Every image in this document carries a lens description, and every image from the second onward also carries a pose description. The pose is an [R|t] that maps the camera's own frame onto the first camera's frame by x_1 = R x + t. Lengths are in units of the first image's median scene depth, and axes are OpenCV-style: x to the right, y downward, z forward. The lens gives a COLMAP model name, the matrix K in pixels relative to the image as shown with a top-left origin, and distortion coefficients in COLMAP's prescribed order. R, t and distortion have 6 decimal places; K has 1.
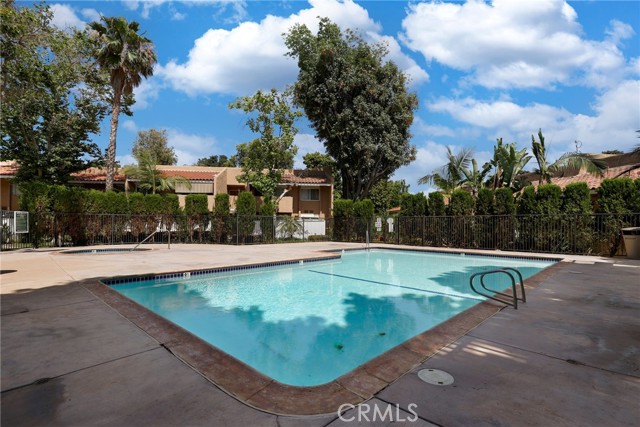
lens RADIAL K [[295.7, 0, 317.1], [0, 295.7, 210.8], [0, 0, 1]] dist [-0.022145, -0.000192]
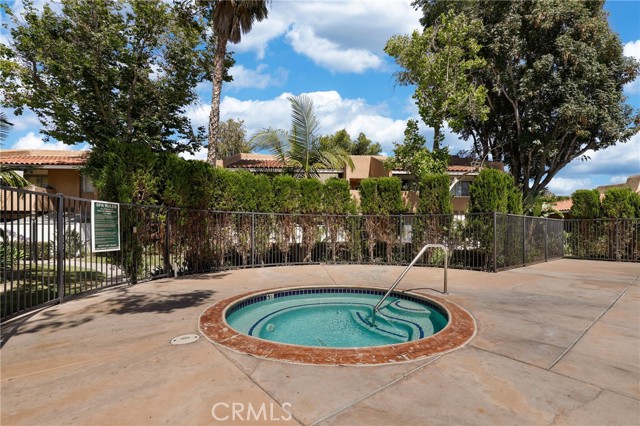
lens RADIAL K [[295.7, 0, 323.0], [0, 295.7, 216.8], [0, 0, 1]] dist [-0.022145, -0.000192]
pose [[0.993019, -0.006295, -0.117787, -0.369933], [0.006264, 0.999980, -0.000635, 0.015804], [0.117789, -0.000108, 0.993039, 0.343624]]
